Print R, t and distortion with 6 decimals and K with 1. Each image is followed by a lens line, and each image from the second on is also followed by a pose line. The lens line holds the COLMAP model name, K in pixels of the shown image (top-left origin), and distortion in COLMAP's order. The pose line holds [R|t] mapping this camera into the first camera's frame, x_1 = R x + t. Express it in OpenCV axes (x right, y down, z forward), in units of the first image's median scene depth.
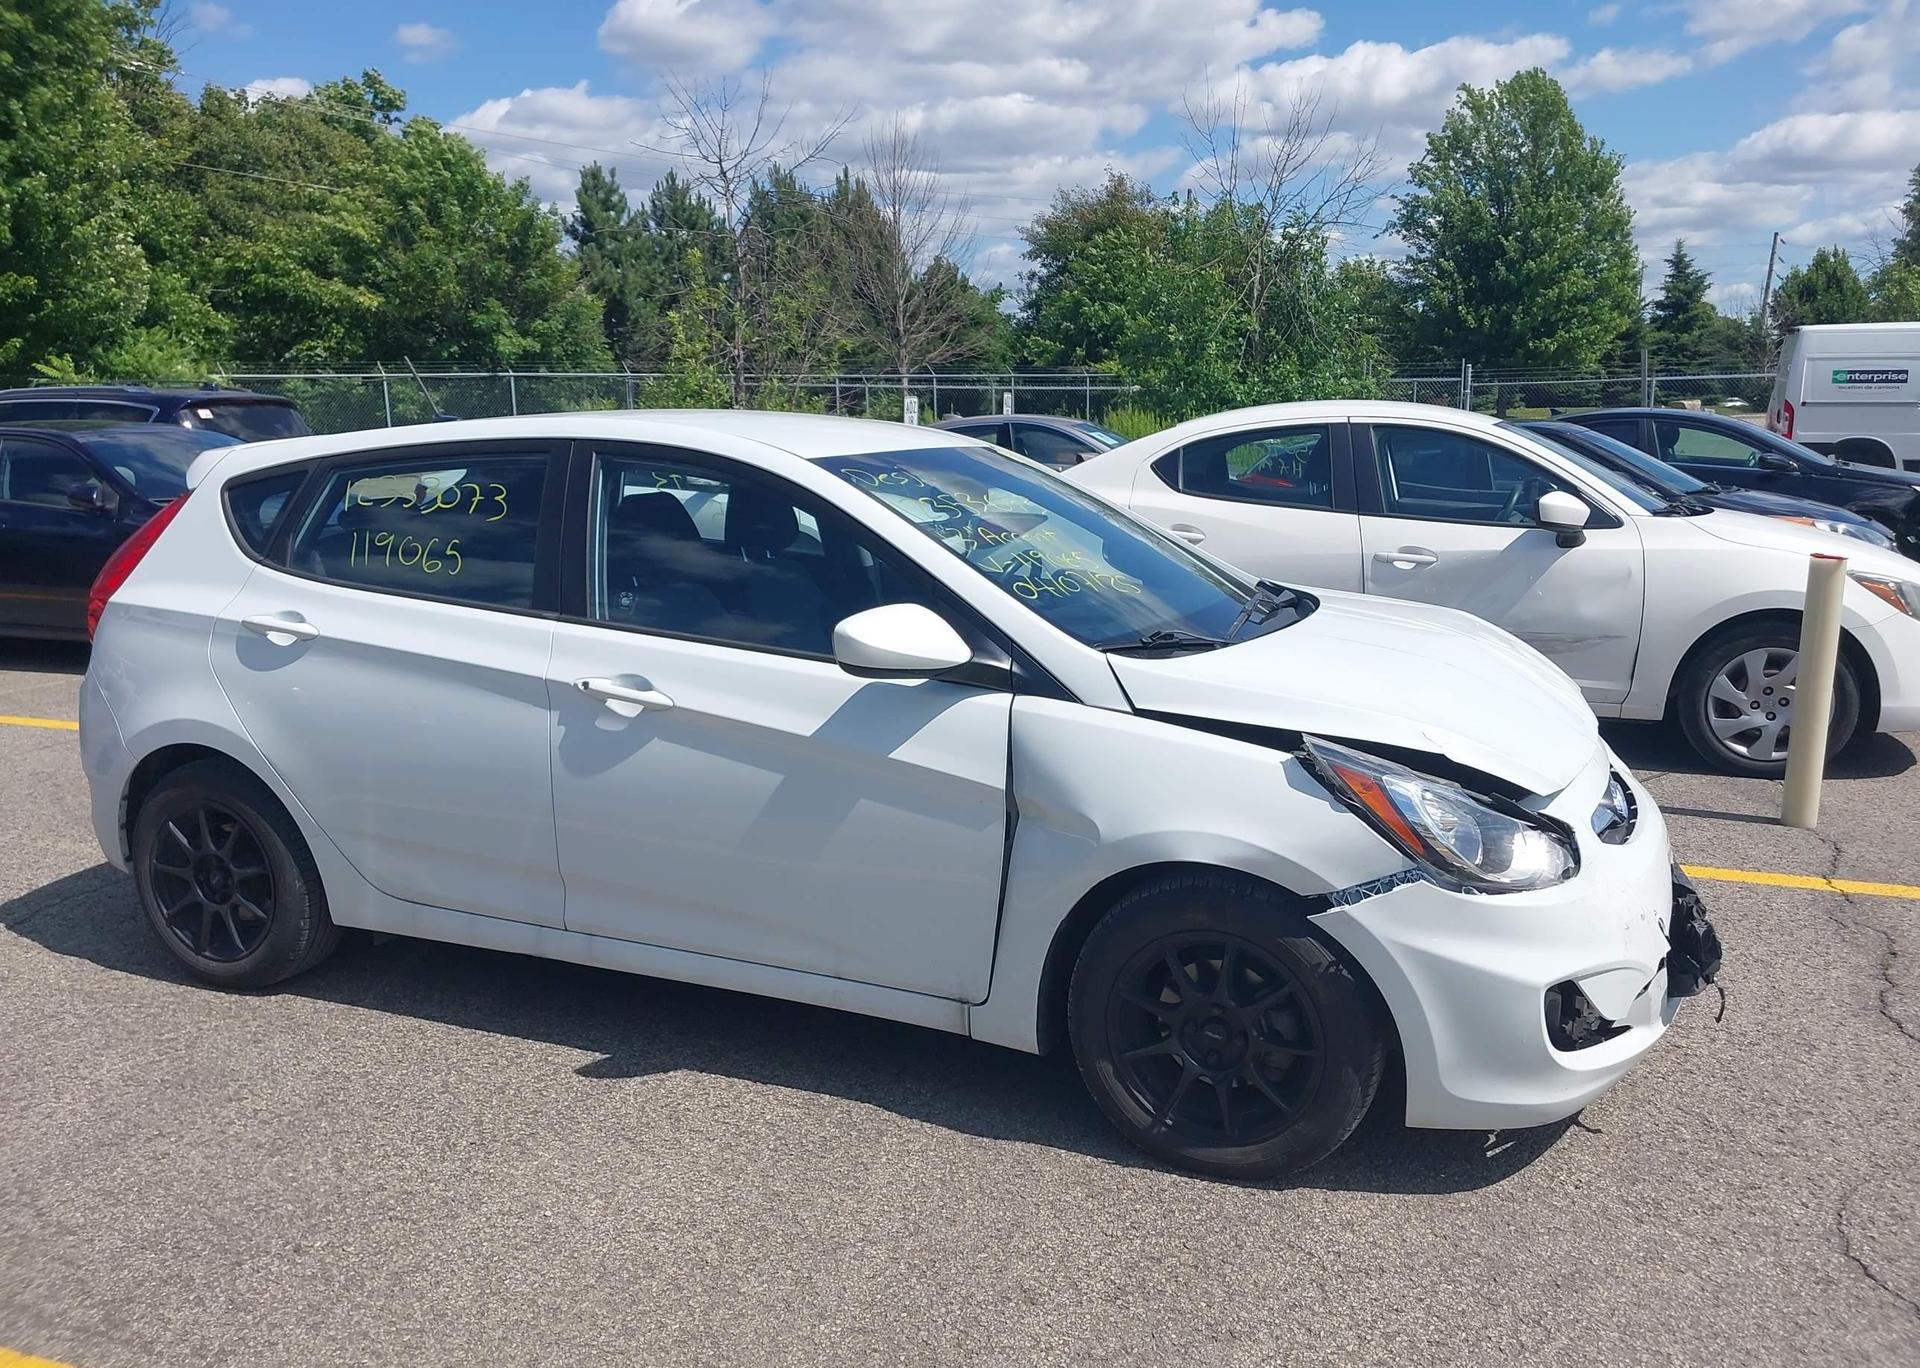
lens RADIAL K [[1536.4, 0, 972.6], [0, 1536.4, 621.1], [0, 0, 1]] dist [0.025518, -0.026719]
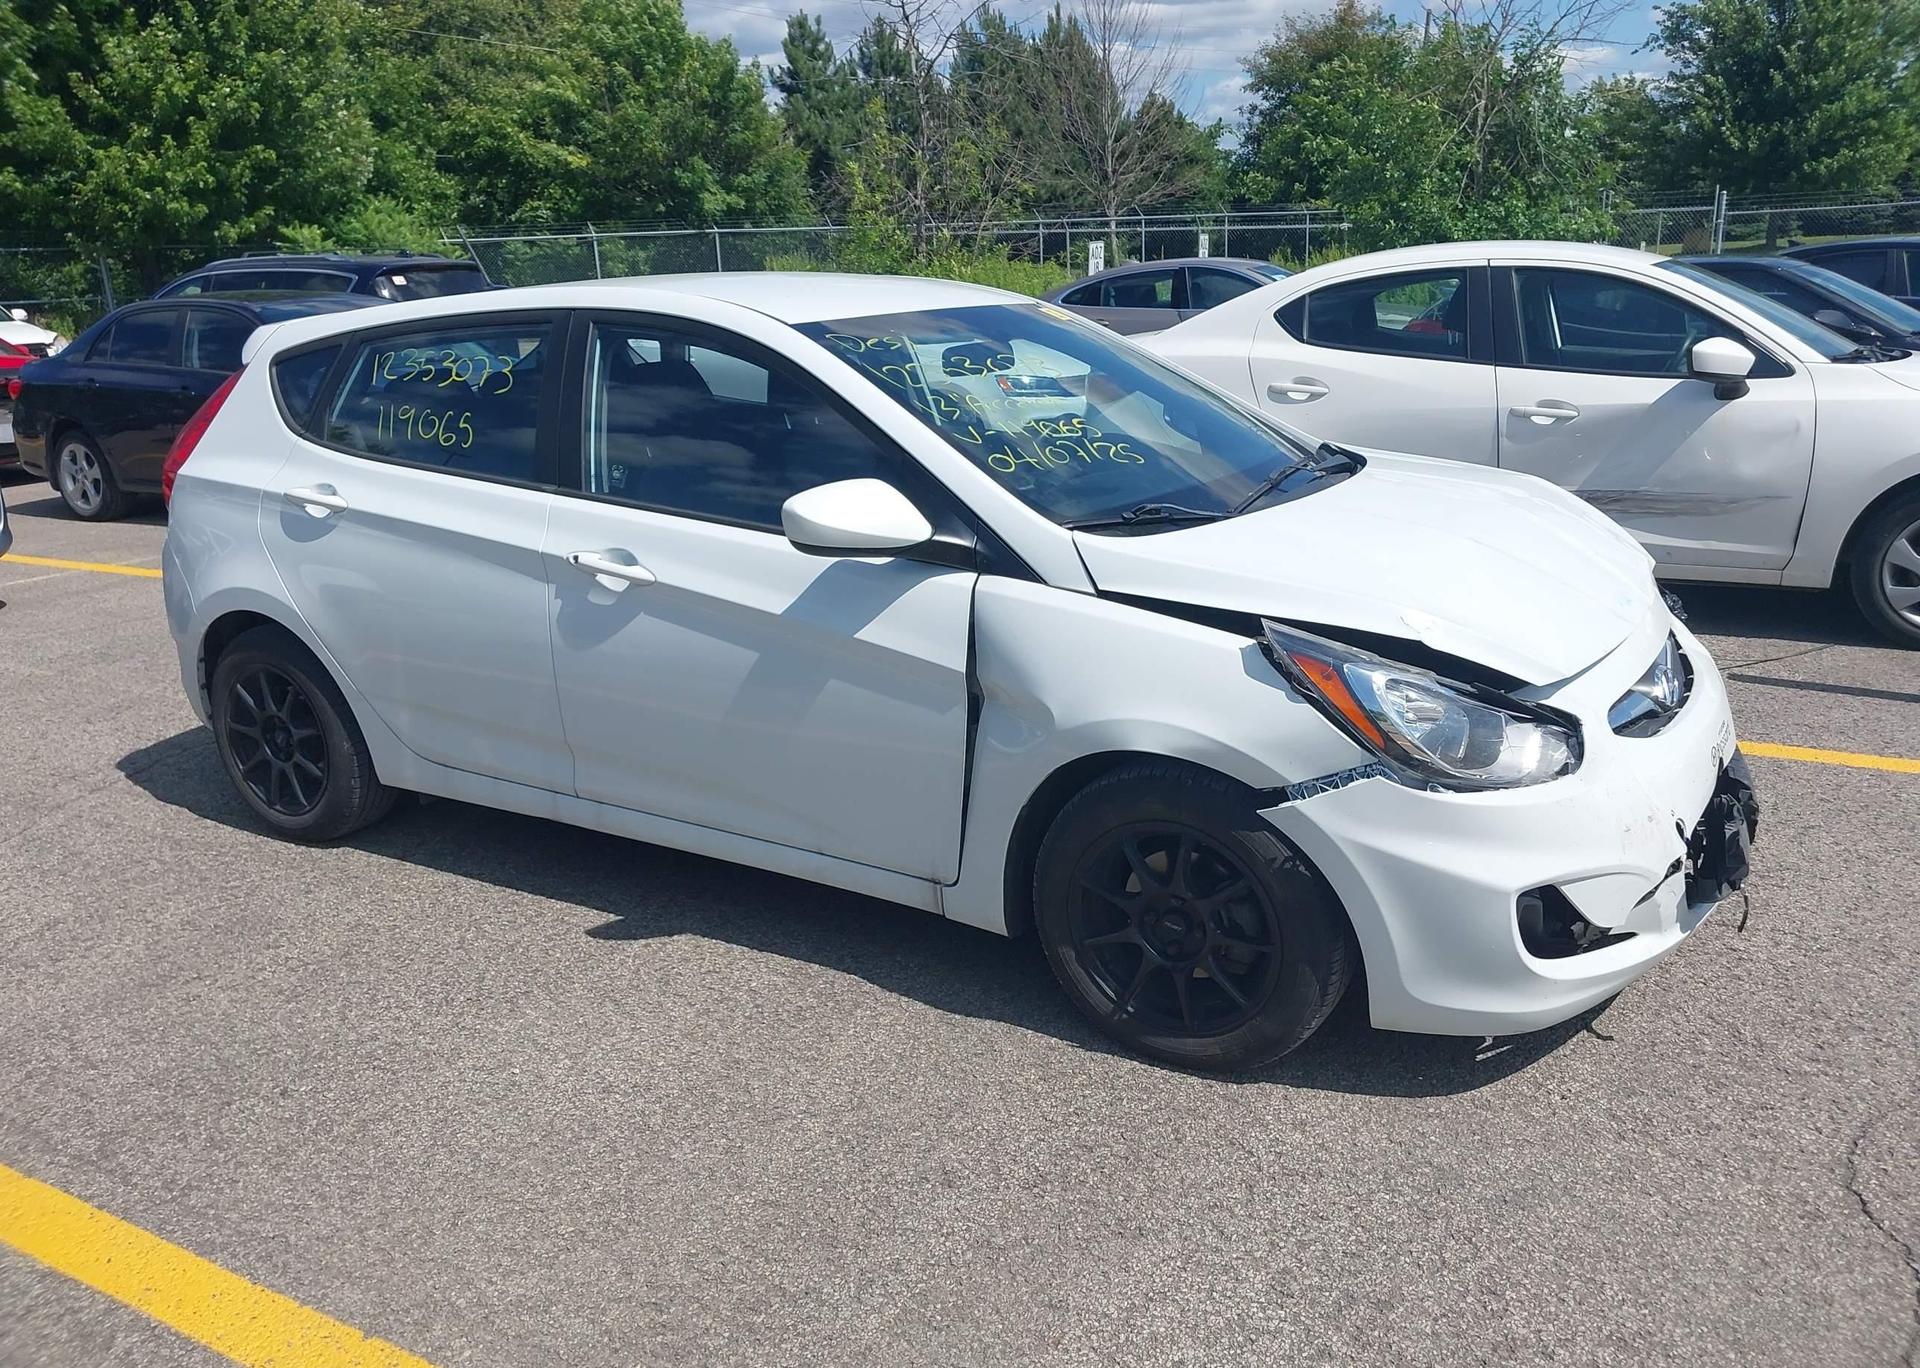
lens RADIAL K [[1536.4, 0, 955.5], [0, 1536.4, 623.6], [0, 0, 1]] dist [0.025518, -0.026719]
pose [[0.989705, 0.009255, -0.142821, 0.137648], [0.004581, 0.995347, 0.096243, -0.011975], [0.143048, -0.095906, 0.985058, 0.041293]]
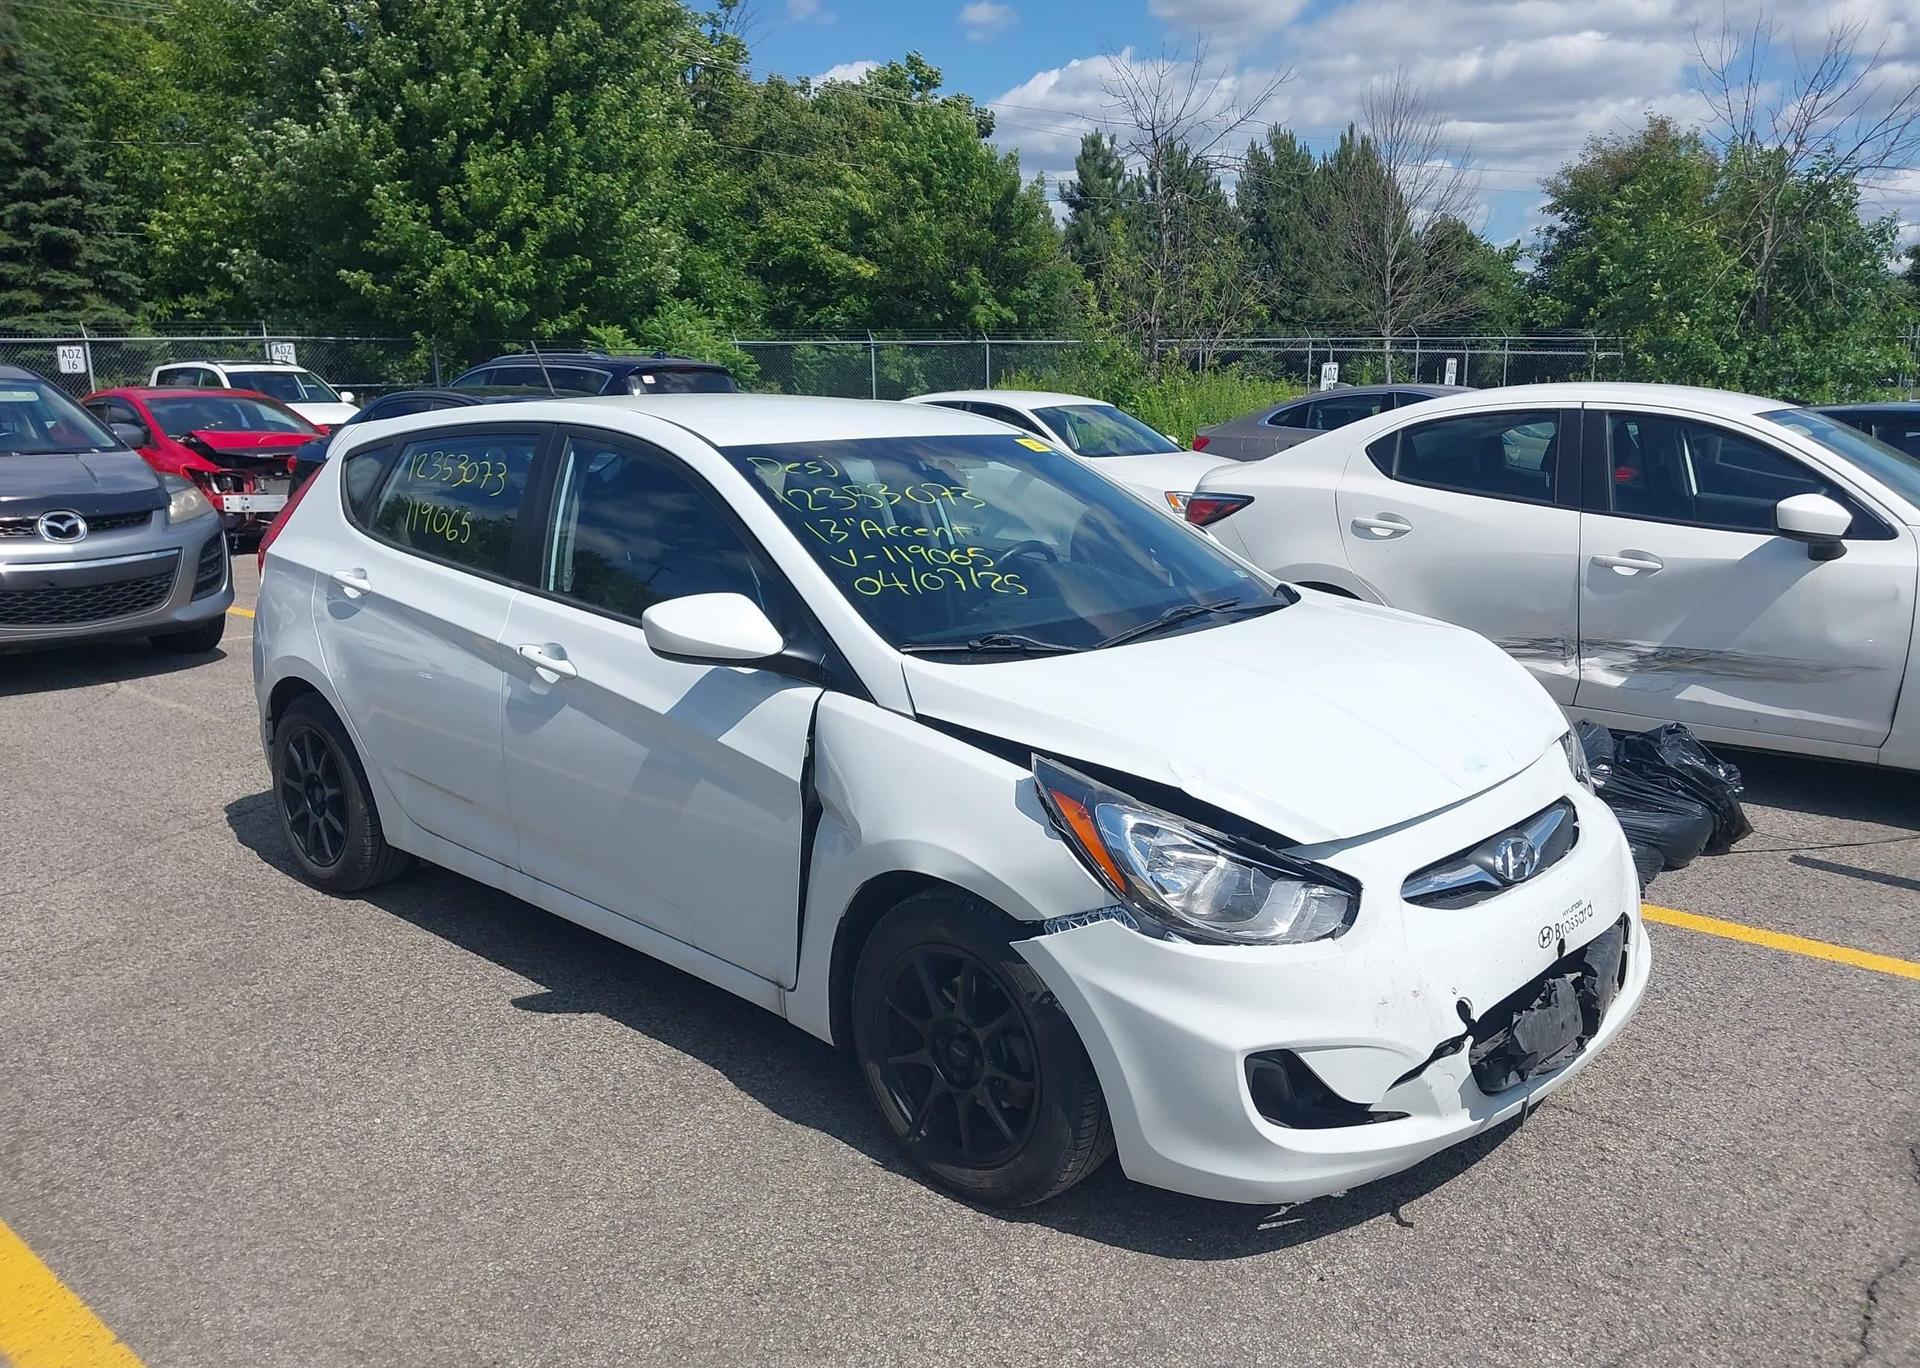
lens RADIAL K [[1536.4, 0, 968.9], [0, 1536.4, 619.3], [0, 0, 1]] dist [0.025518, -0.026719]
pose [[0.944434, 0.059432, -0.323283, 0.404150], [-0.052245, 0.998157, 0.030872, -0.031298], [0.324522, -0.012267, 0.945798, 0.072216]]
